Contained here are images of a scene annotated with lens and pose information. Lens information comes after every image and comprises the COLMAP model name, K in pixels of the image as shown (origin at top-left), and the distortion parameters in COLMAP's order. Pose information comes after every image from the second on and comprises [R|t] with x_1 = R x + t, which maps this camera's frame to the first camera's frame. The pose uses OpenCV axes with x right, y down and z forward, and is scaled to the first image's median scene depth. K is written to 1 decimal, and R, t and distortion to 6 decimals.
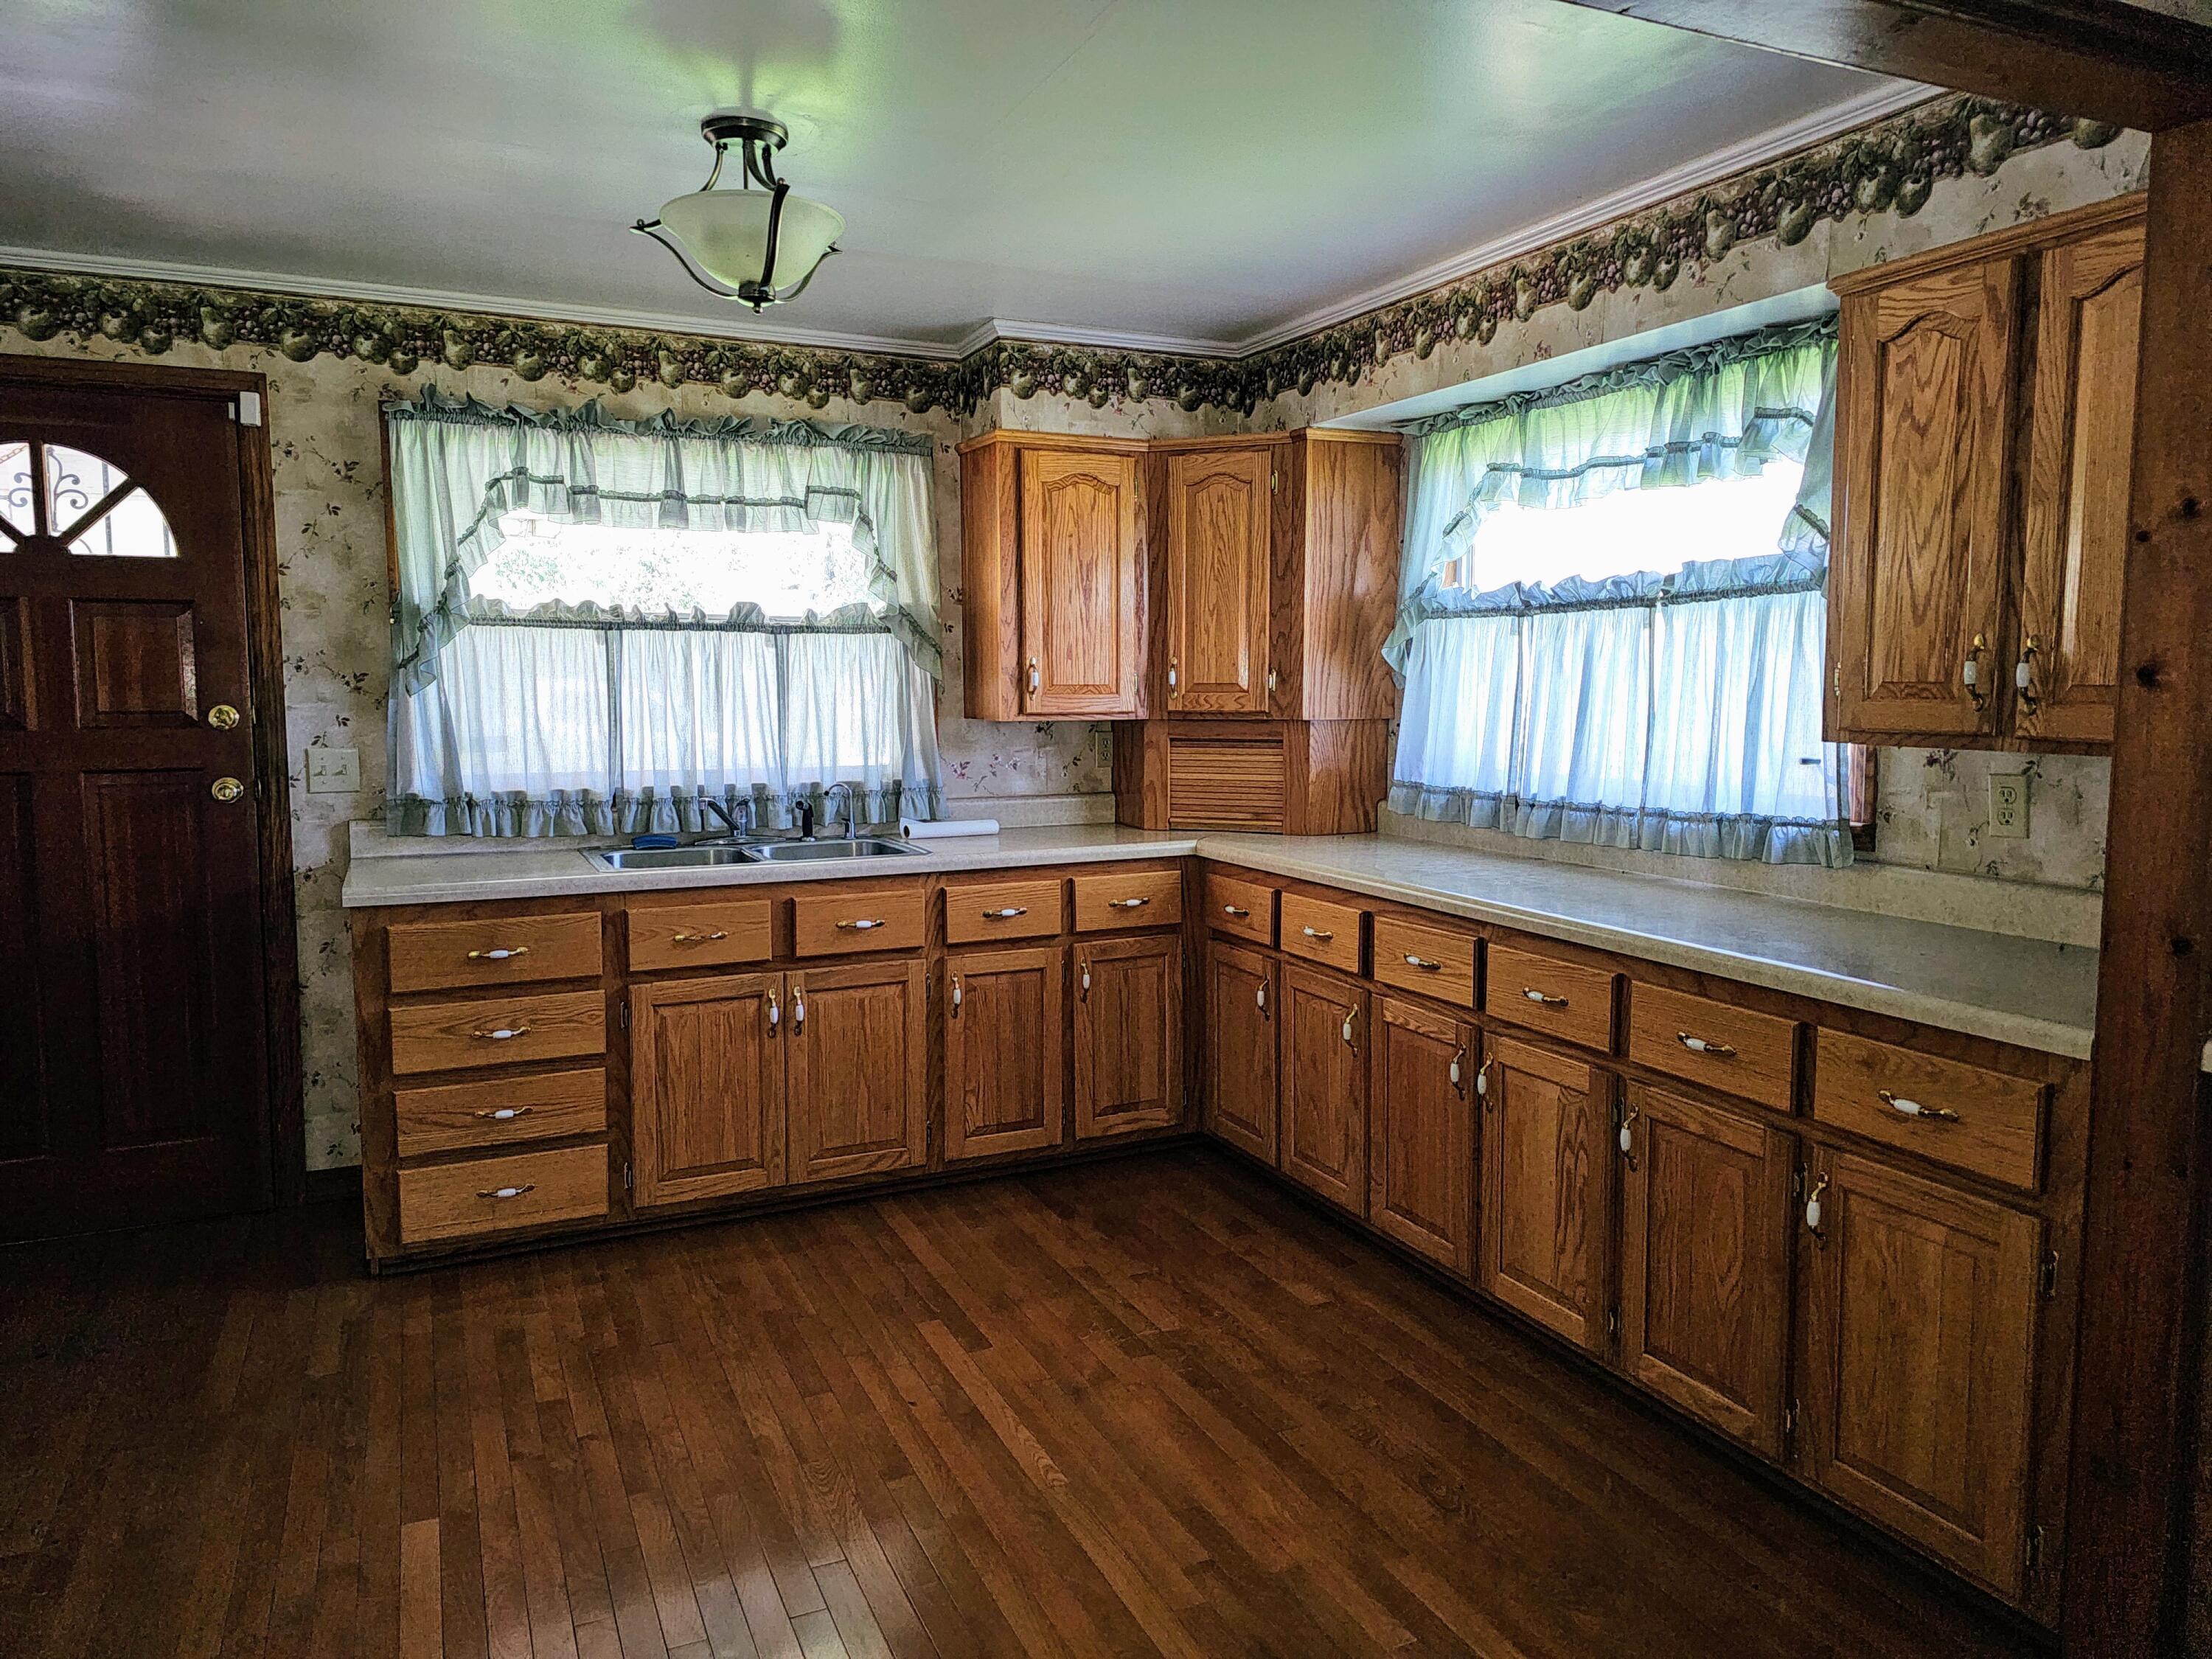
lens RADIAL K [[1524.8, 0, 1110.8], [0, 1524.8, 818.5], [0, 0, 1]] dist [-0.001250, -0.003010]
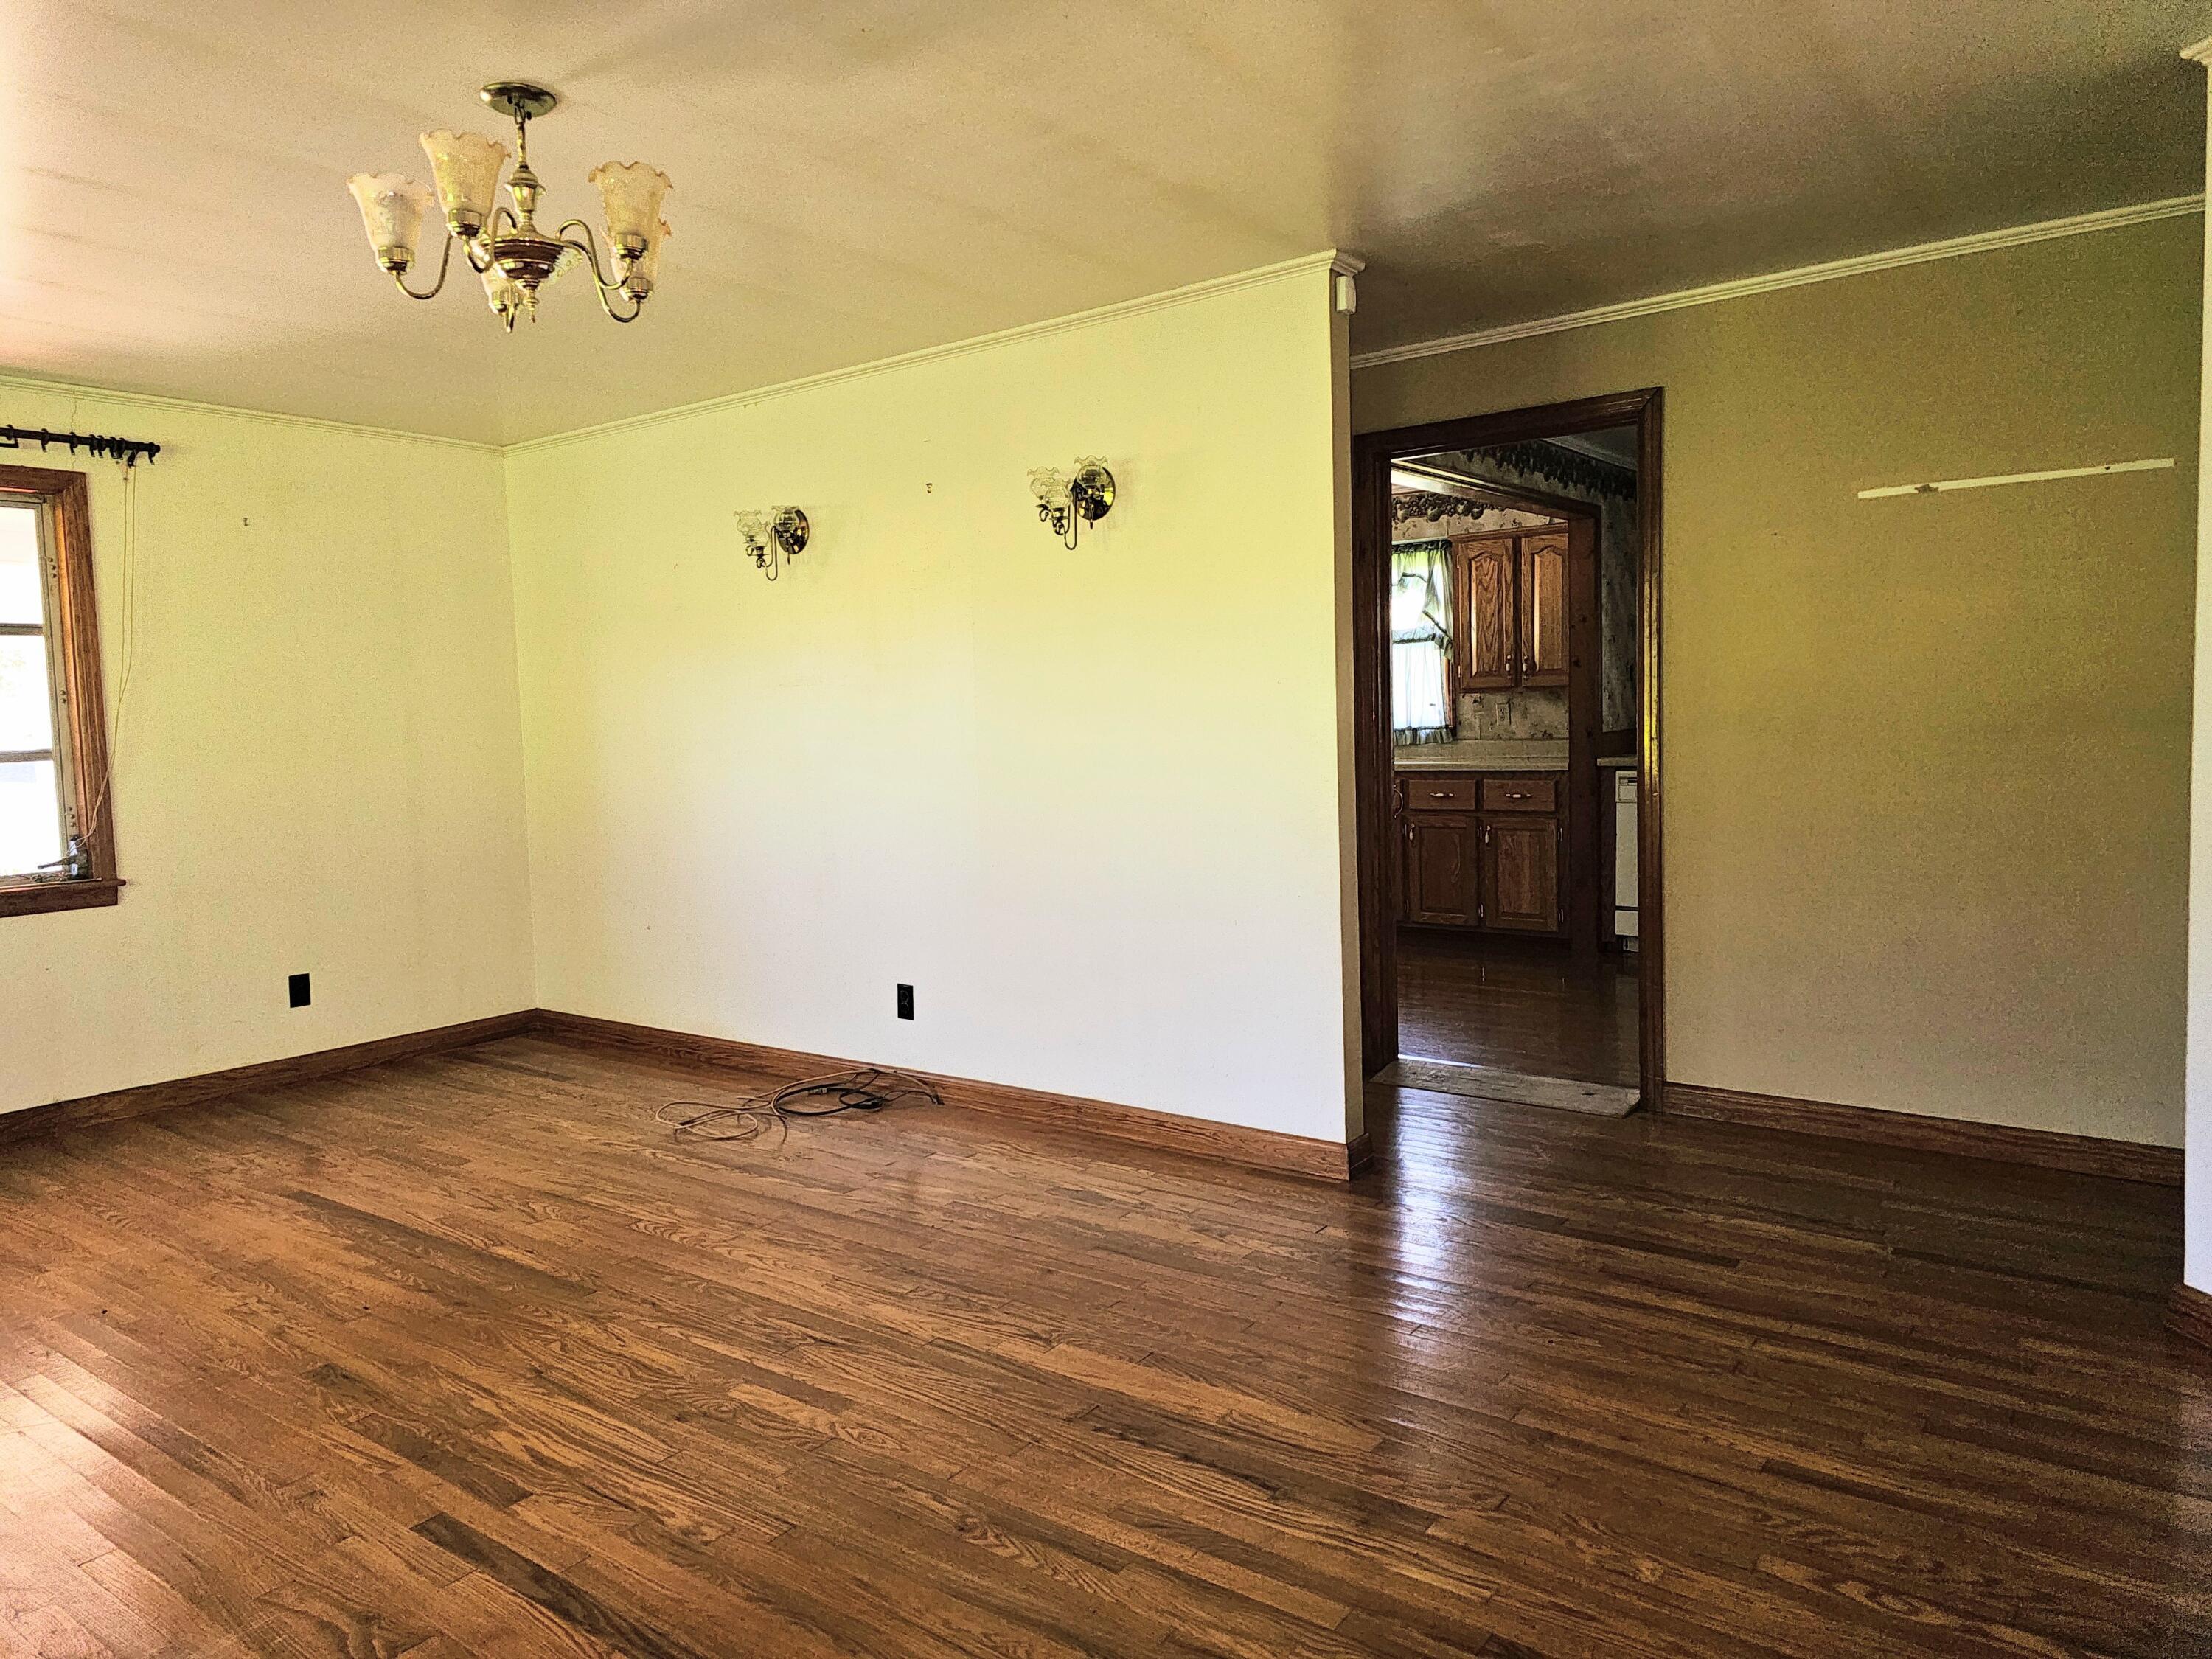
lens RADIAL K [[1524.8, 0, 1101.4], [0, 1524.8, 833.4], [0, 0, 1]] dist [-0.001250, -0.003010]
pose [[0.878887, -0.062951, 0.472859, -1.623191], [0.074745, 0.997184, -0.006172, 0.195915], [-0.471138, 0.040769, 0.881117, -1.315992]]
